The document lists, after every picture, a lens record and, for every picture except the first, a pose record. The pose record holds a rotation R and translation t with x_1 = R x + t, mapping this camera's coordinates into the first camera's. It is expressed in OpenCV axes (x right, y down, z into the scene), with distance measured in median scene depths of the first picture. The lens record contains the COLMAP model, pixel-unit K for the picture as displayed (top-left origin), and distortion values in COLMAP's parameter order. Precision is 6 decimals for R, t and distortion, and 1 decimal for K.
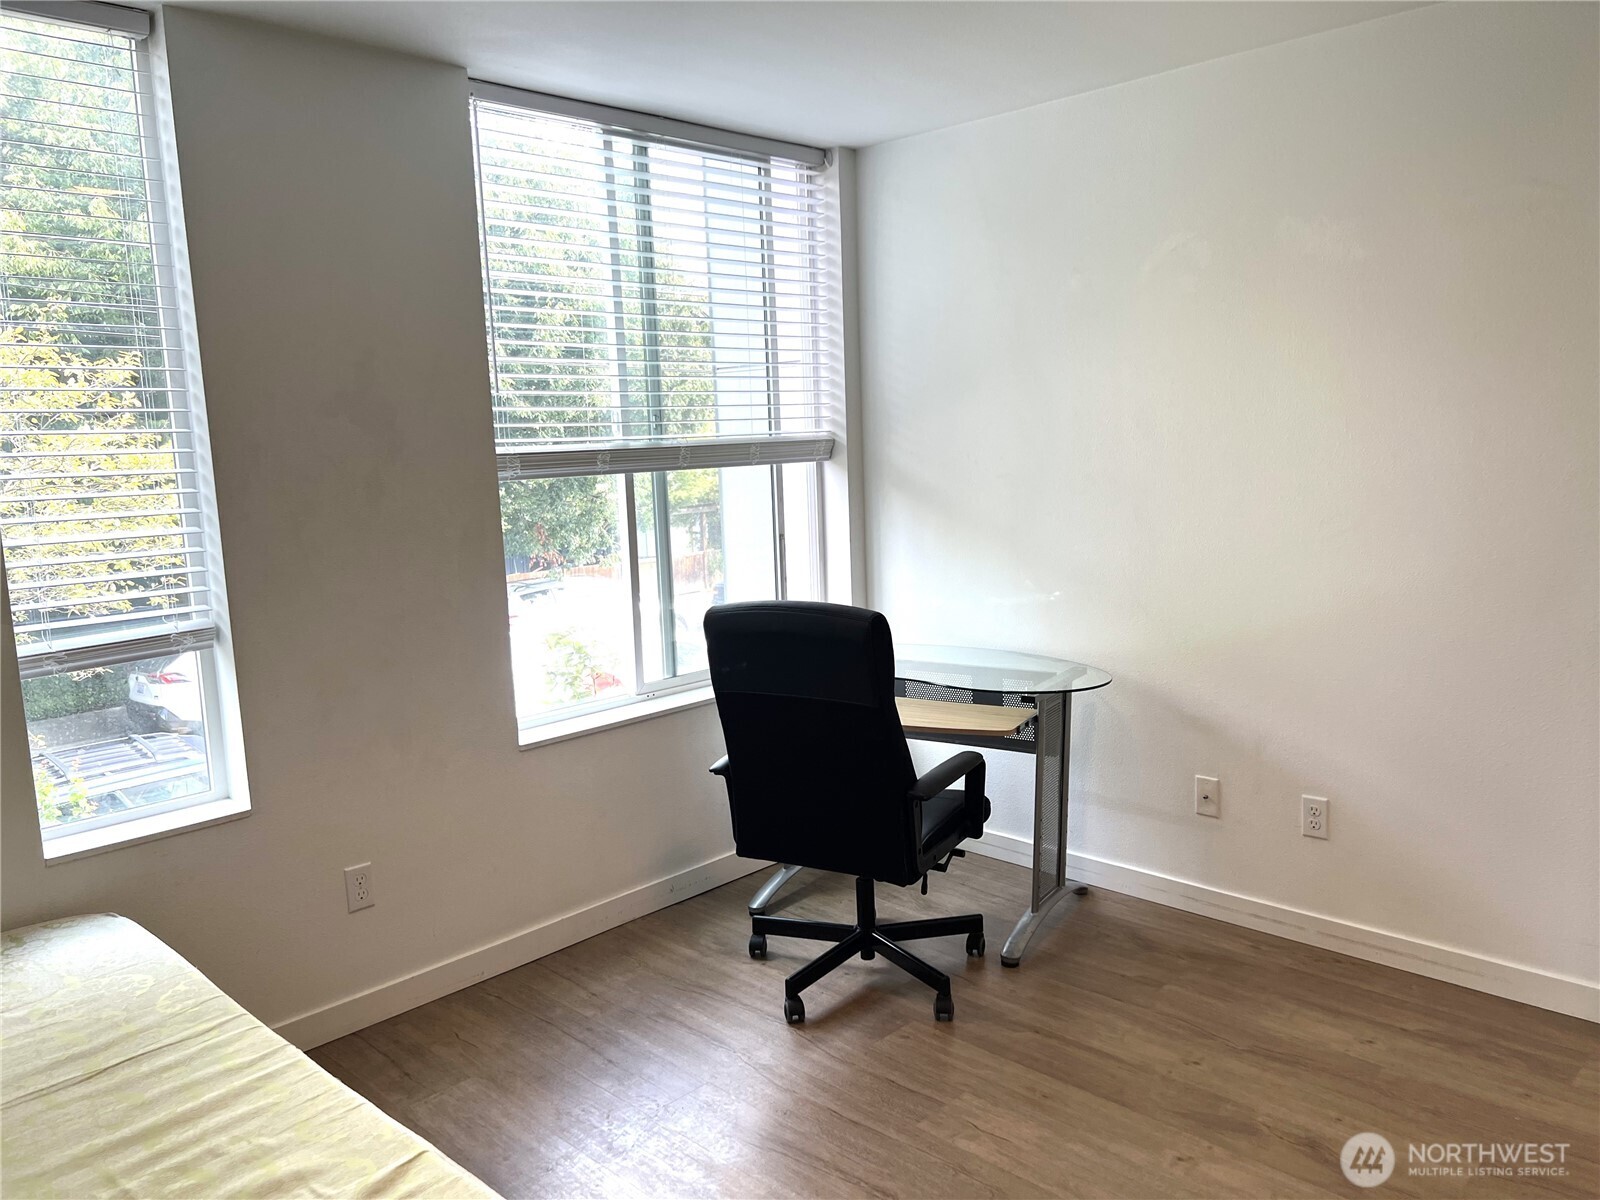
lens RADIAL K [[1207.5, 0, 796.6], [0, 1207.5, 610.5], [0, 0, 1]] dist [0.060630, -0.071262]
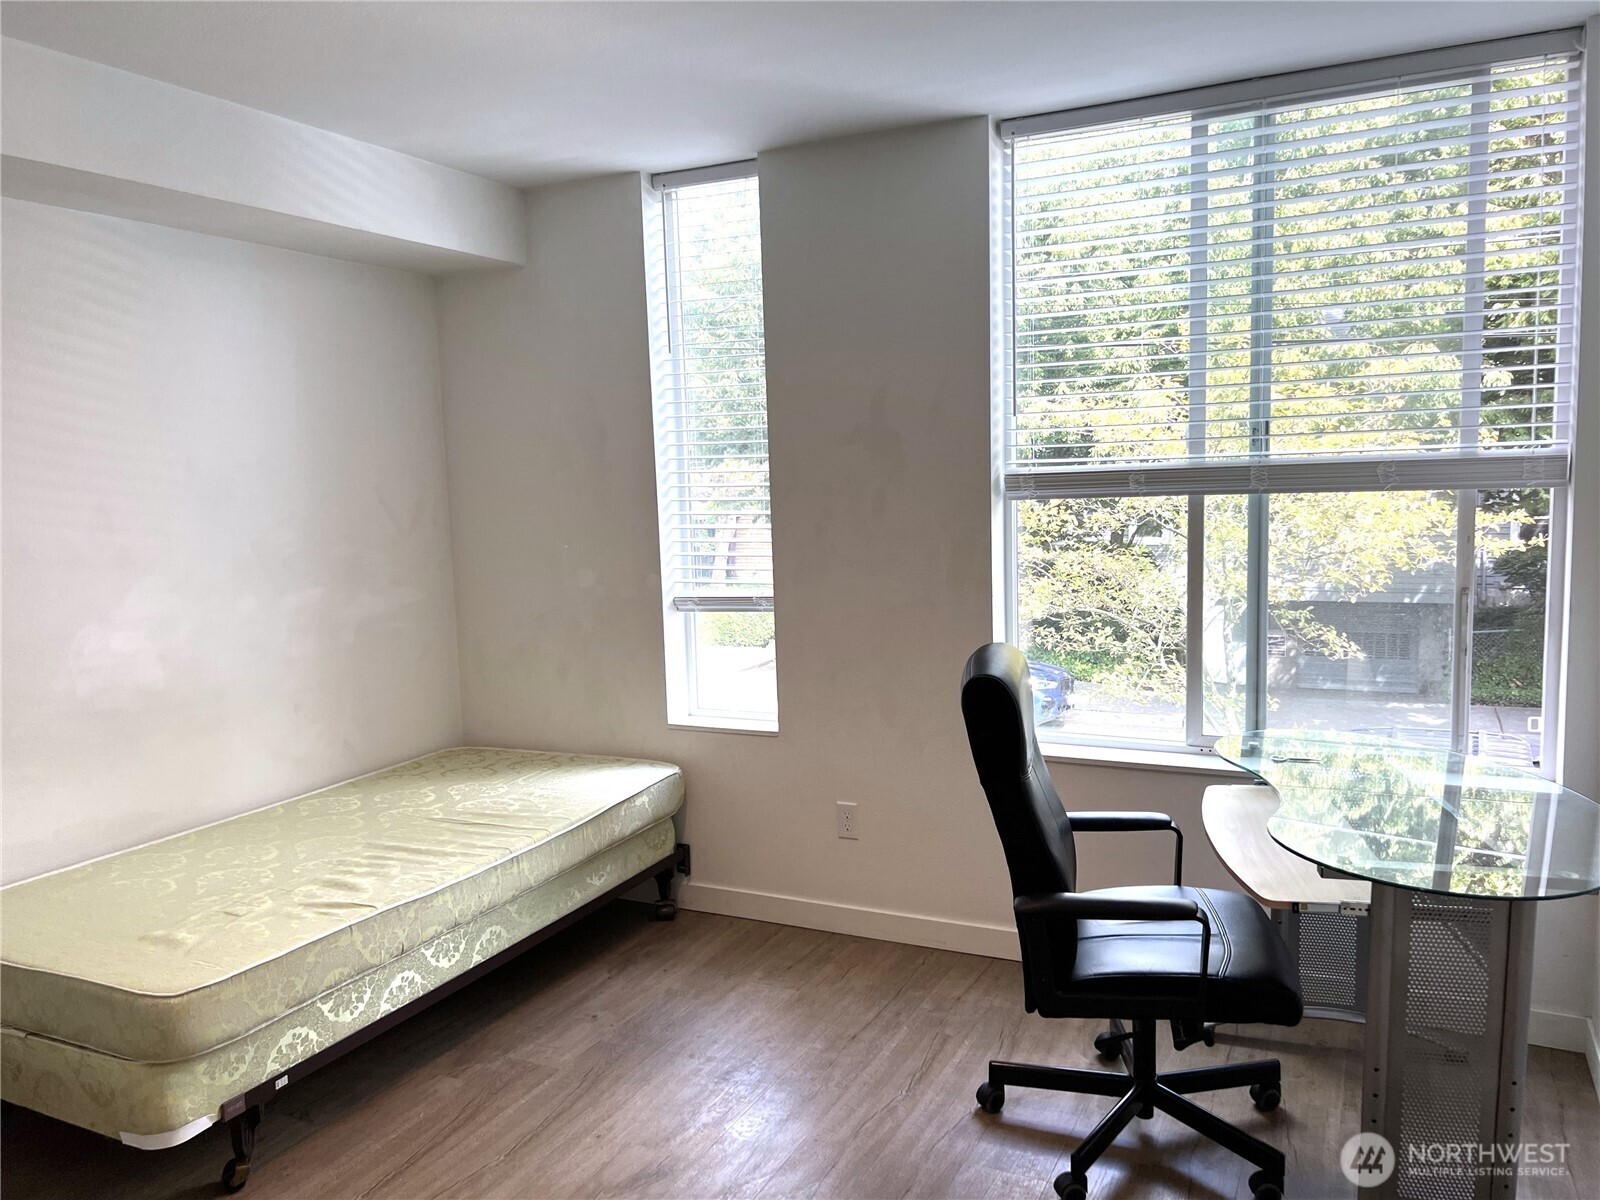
lens RADIAL K [[1196.5, 0, 800.0], [0, 1196.5, 600.0], [0, 0, 1]] dist [0.058767, -0.073330]
pose [[0.306397, 0.129257, -0.943087, 0.678941], [-0.118369, 0.988222, 0.096987, -0.097602], [0.944516, 0.081916, 0.318088, 0.493488]]
